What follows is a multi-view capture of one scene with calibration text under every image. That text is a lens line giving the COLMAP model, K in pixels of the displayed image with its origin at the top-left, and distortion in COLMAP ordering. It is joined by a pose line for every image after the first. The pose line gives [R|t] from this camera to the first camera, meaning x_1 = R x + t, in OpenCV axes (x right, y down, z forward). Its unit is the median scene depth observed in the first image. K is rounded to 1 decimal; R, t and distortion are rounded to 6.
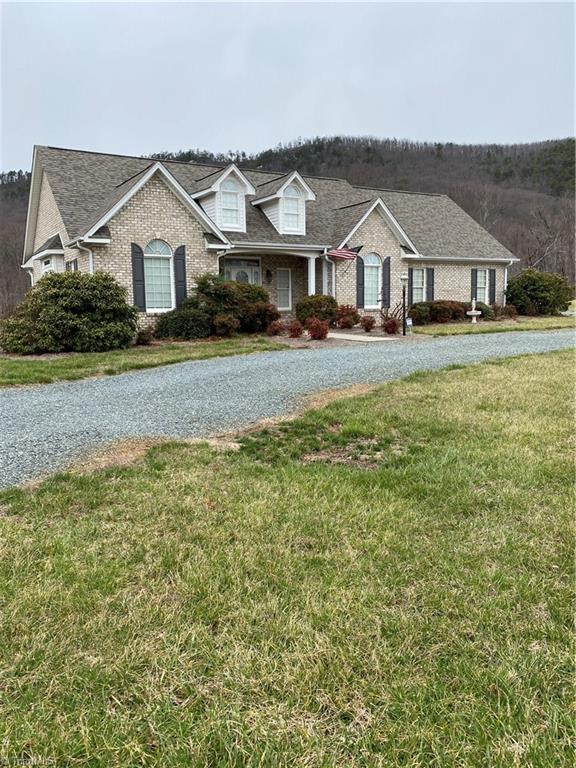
lens RADIAL K [[621.2, 0, 288.0], [0, 621.2, 384.0], [0, 0, 1]] dist [0.054197, -0.083353]
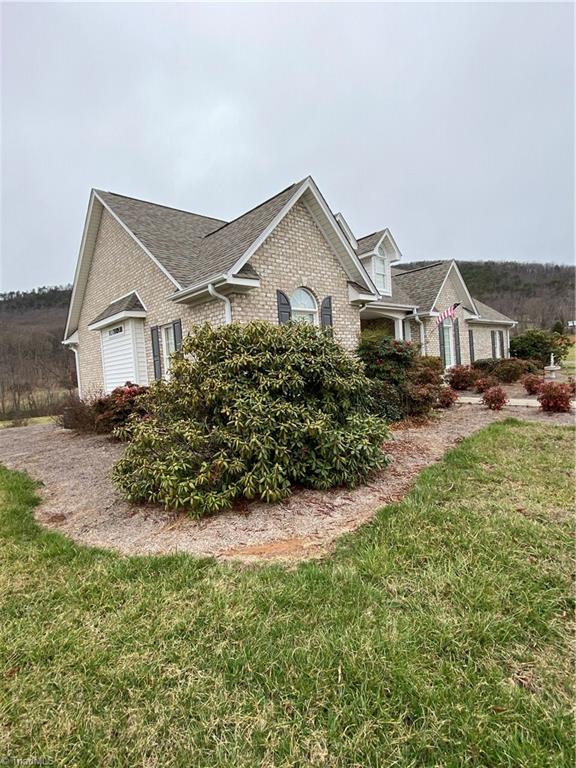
lens RADIAL K [[394.4, 0, 288.0], [0, 394.4, 384.0], [0, 0, 1]] dist [-0.000834, -0.000663]
pose [[0.979068, -0.057950, 0.195107, -0.256020], [0.075687, 0.993526, -0.084714, -0.065284], [-0.188935, 0.097708, 0.977117, 0.450706]]
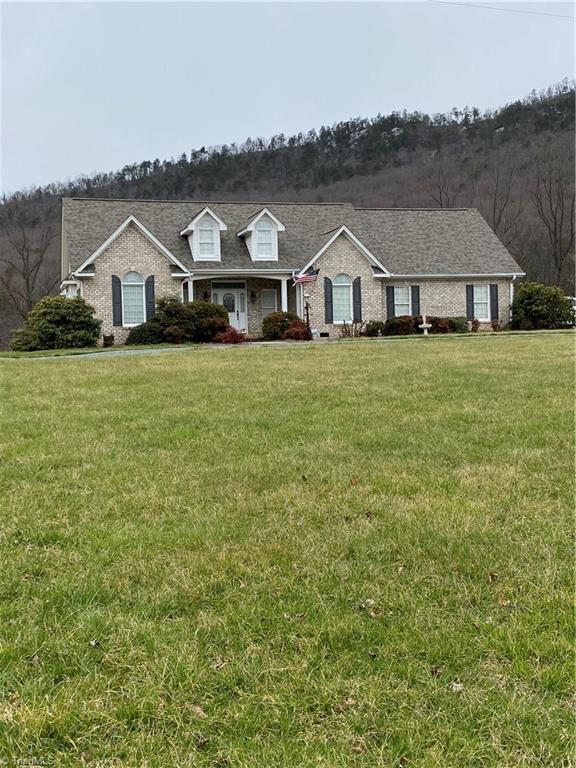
lens RADIAL K [[972.5, 0, 281.9], [0, 972.5, 384.2], [0, 0, 1]] dist [0.116331, -0.036853]
pose [[0.963583, -0.001086, -0.267405, 0.512937], [-0.021615, 0.996403, -0.081933, 0.133091], [0.266533, 0.084729, 0.960094, -0.695034]]
